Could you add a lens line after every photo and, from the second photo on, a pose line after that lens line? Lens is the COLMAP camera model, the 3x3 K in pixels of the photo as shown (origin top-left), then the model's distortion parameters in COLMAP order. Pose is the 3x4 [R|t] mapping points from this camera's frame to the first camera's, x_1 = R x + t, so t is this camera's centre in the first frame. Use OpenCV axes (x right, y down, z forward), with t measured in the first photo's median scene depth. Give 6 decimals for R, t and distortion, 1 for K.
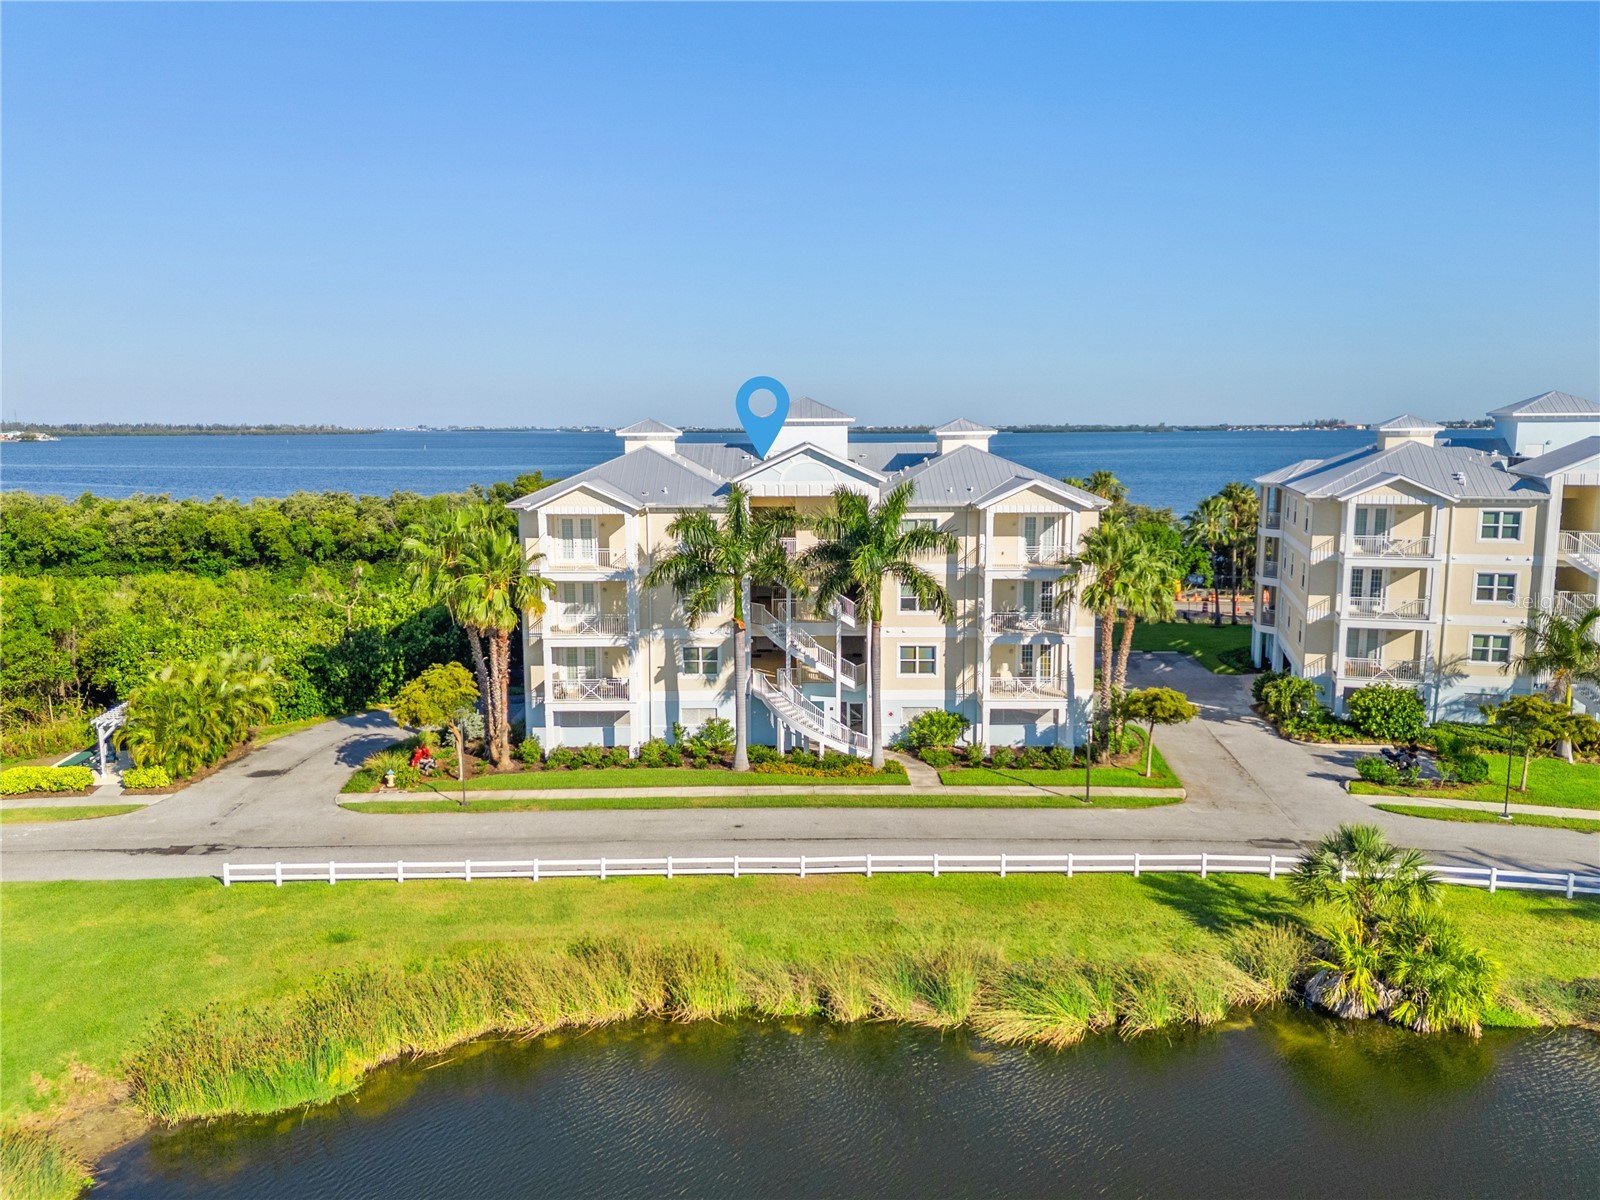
lens RADIAL K [[1167.4, 0, 814.6], [0, 1167.4, 603.1], [0, 0, 1]] dist [0.057833, -0.035116]
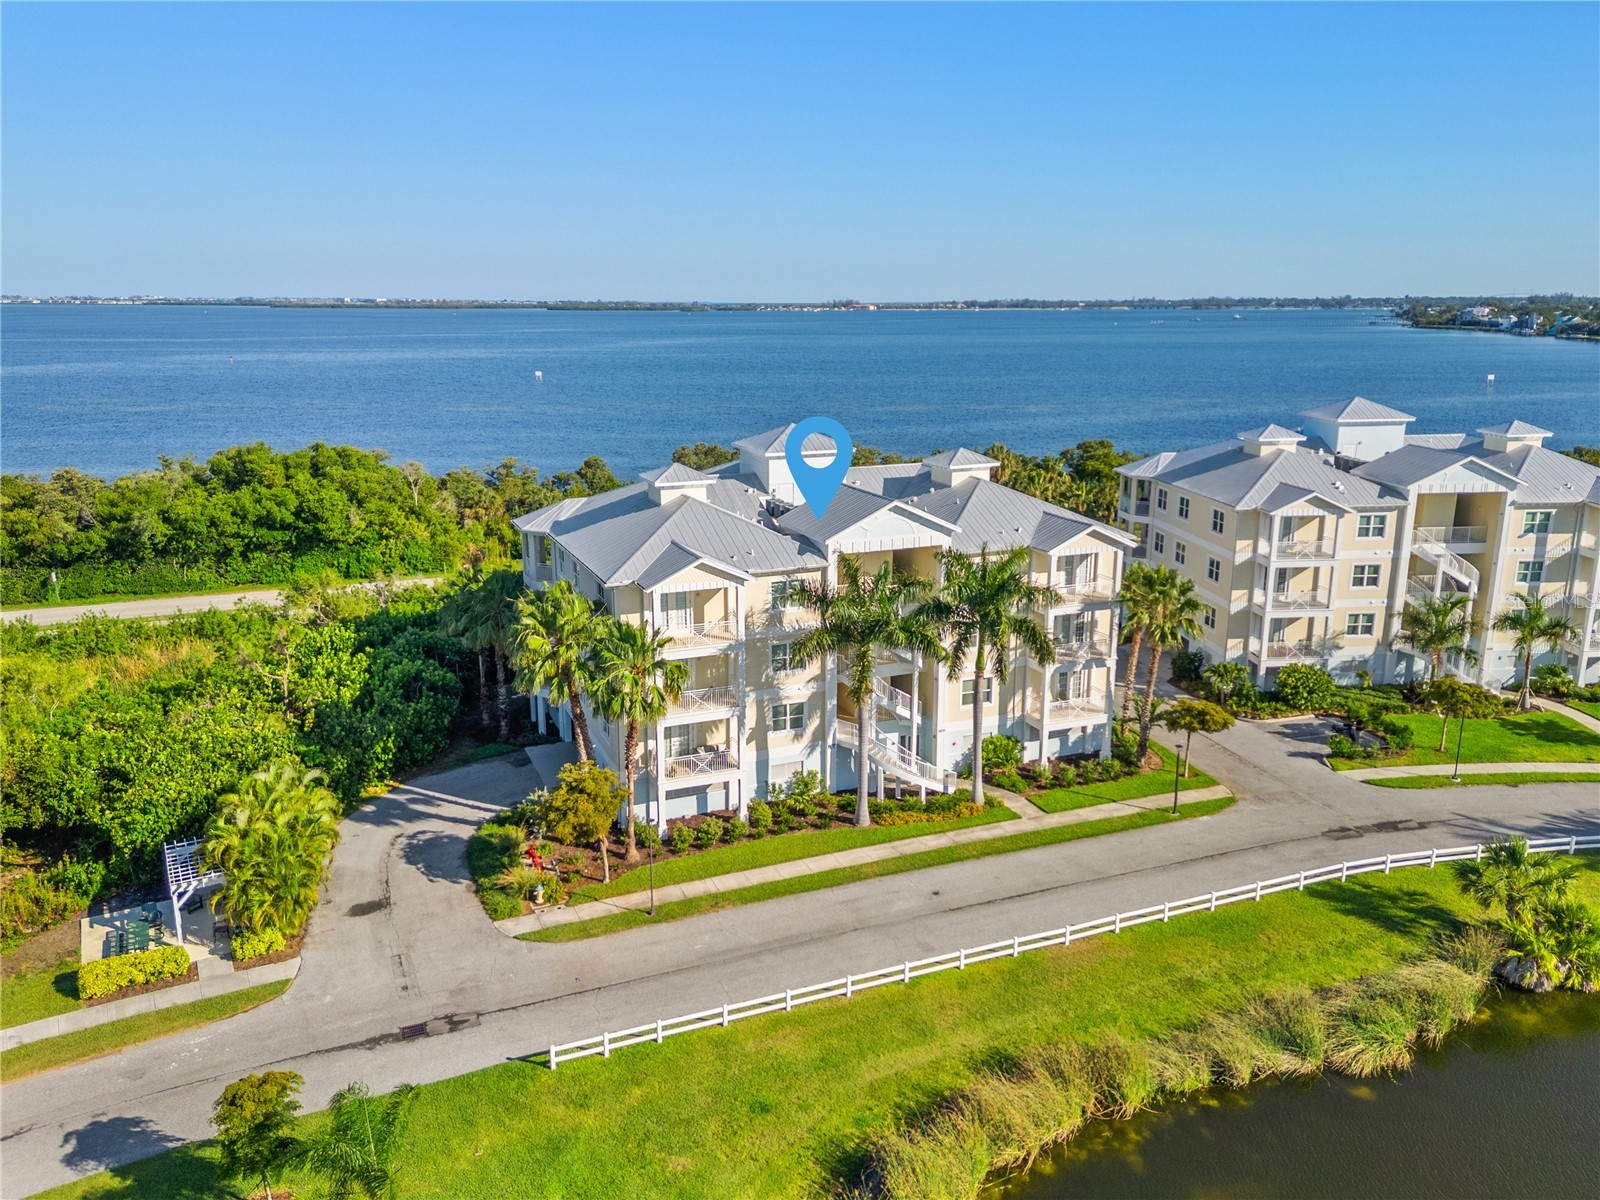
lens RADIAL K [[1167.4, 0, 824.3], [0, 1167.4, 638.3], [0, 0, 1]] dist [0.057833, -0.035116]
pose [[0.927037, -0.098320, 0.361851, -0.427884], [0.052695, 0.989595, 0.133886, -0.152157], [-0.371249, -0.105050, 0.922572, 0.065685]]
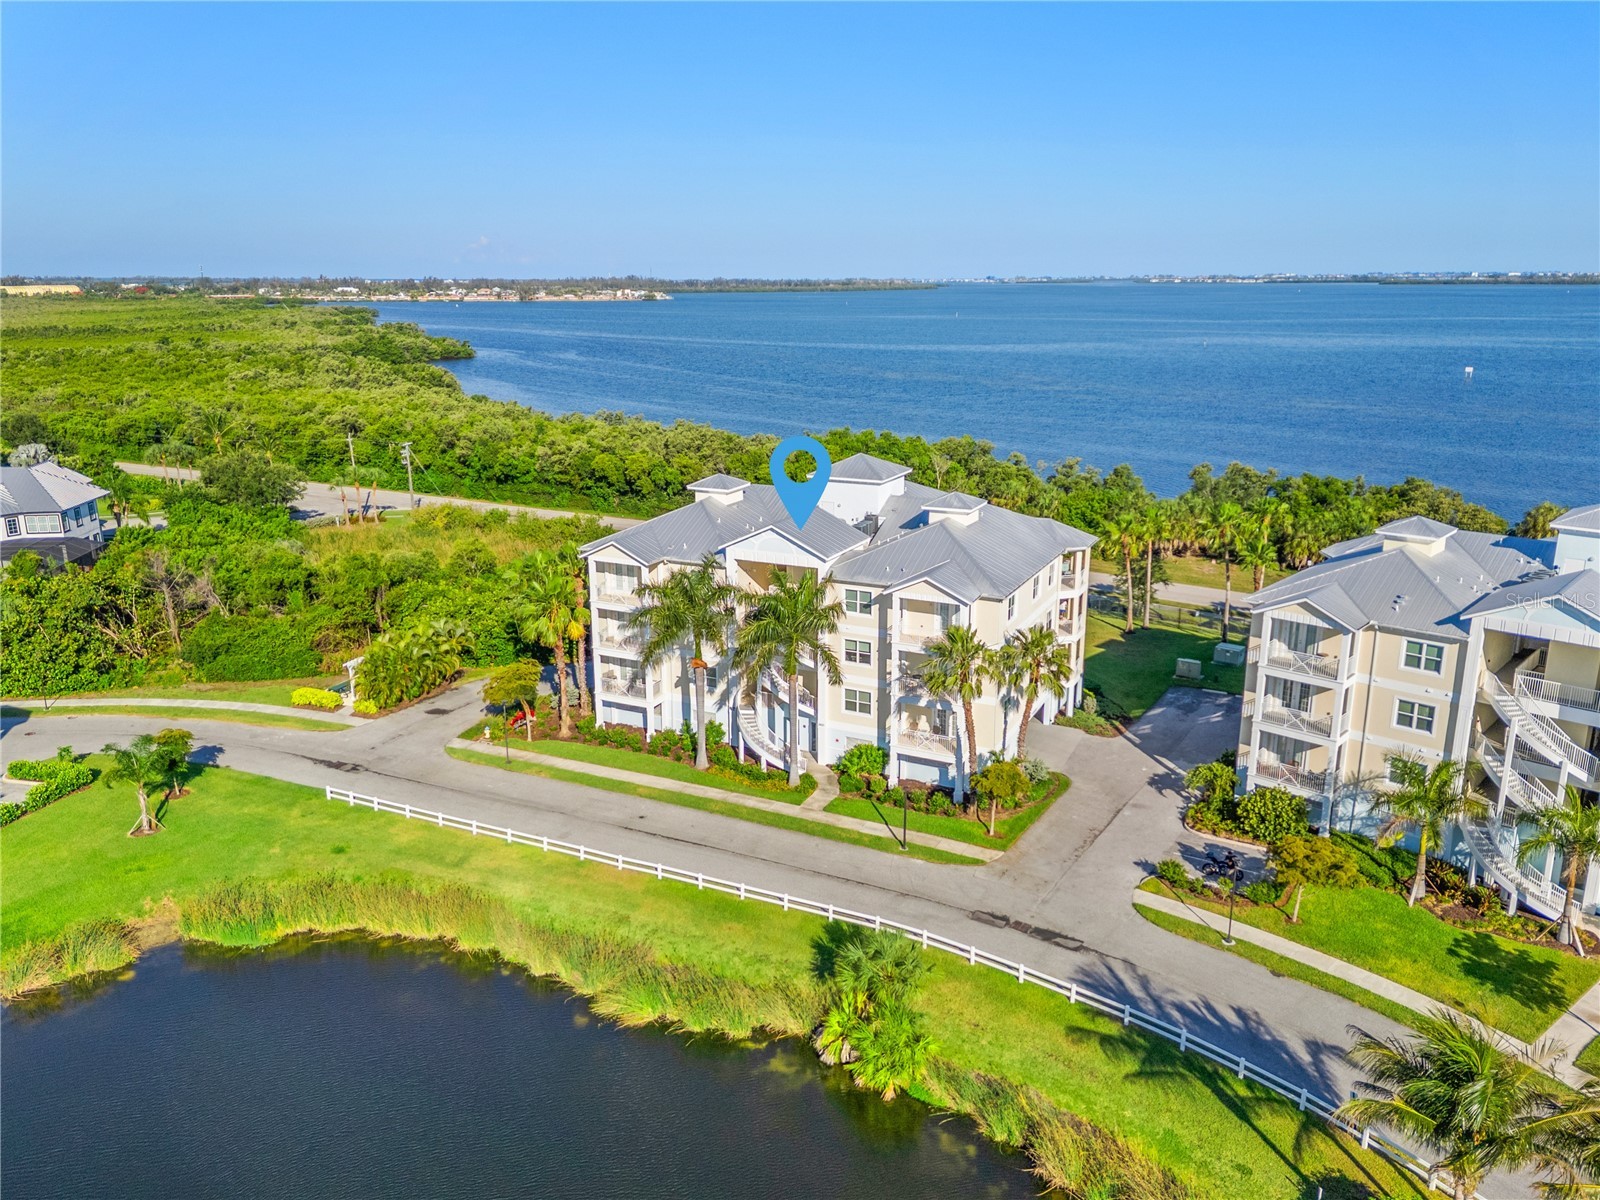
lens RADIAL K [[1167.4, 0, 809.8], [0, 1167.4, 612.3], [0, 0, 1]] dist [0.057833, -0.035116]
pose [[0.898095, 0.124176, -0.421907, 0.554868], [-0.071761, 0.987831, 0.137984, -0.212390], [0.433907, -0.093646, 0.896078, -0.119342]]
